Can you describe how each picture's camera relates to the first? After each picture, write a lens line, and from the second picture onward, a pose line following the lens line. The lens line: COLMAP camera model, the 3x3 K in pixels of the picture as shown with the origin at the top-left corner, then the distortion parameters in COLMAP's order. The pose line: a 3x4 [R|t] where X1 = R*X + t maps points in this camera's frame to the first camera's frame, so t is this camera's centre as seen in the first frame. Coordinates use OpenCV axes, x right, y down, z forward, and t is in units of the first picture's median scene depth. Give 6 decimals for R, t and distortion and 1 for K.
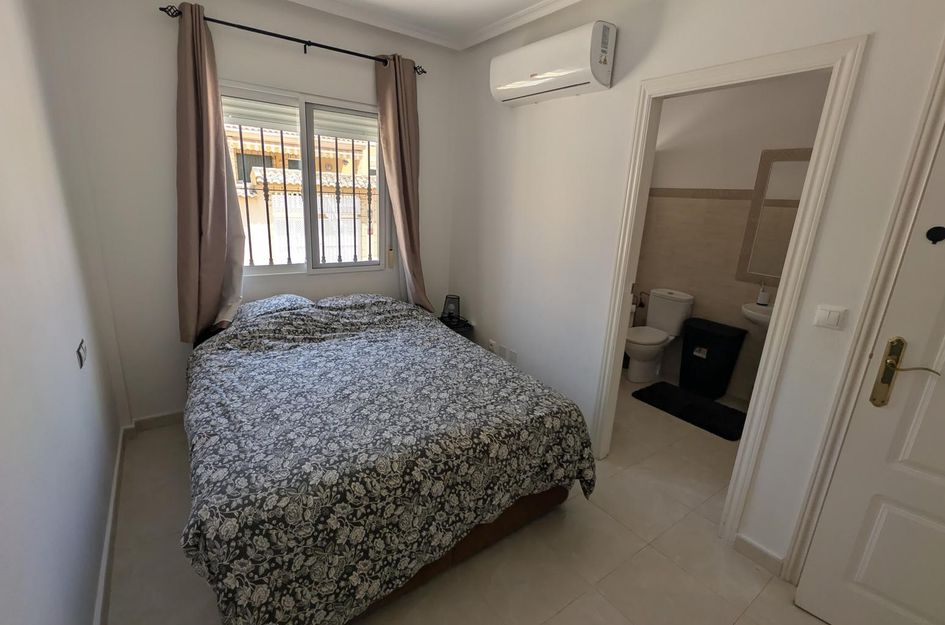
lens RADIAL K [[422.4, 0, 472.5], [0, 422.4, 312.5], [0, 0, 1]] dist [-0.000517, -0.000269]
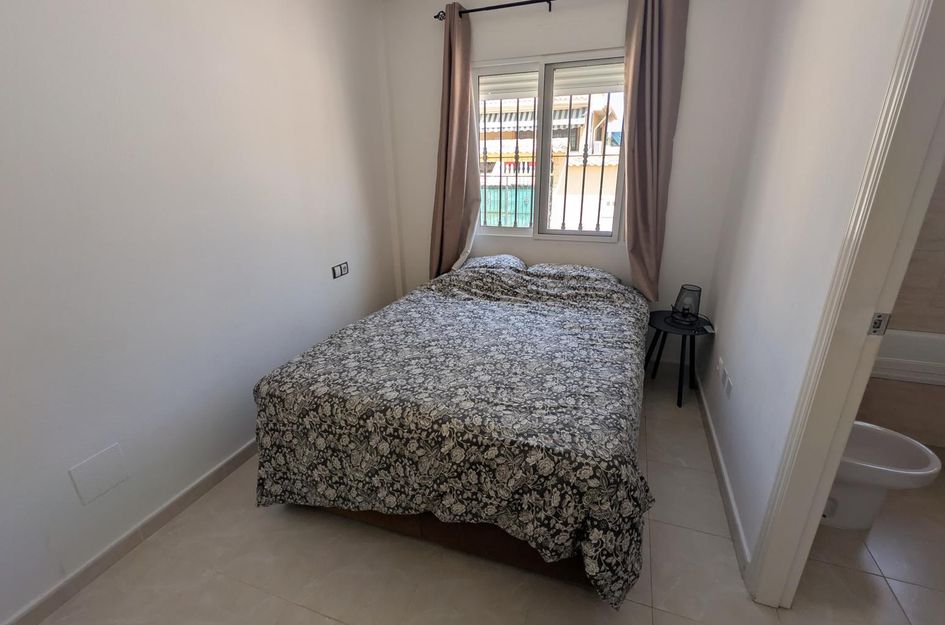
lens RADIAL K [[422.4, 0, 472.5], [0, 422.4, 312.5], [0, 0, 1]] dist [-0.000517, -0.000269]
pose [[0.558522, 0.228310, -0.797451, 0.456172], [-0.174684, 0.972189, 0.155992, -0.057984], [0.810888, 0.052177, 0.582871, 0.328962]]
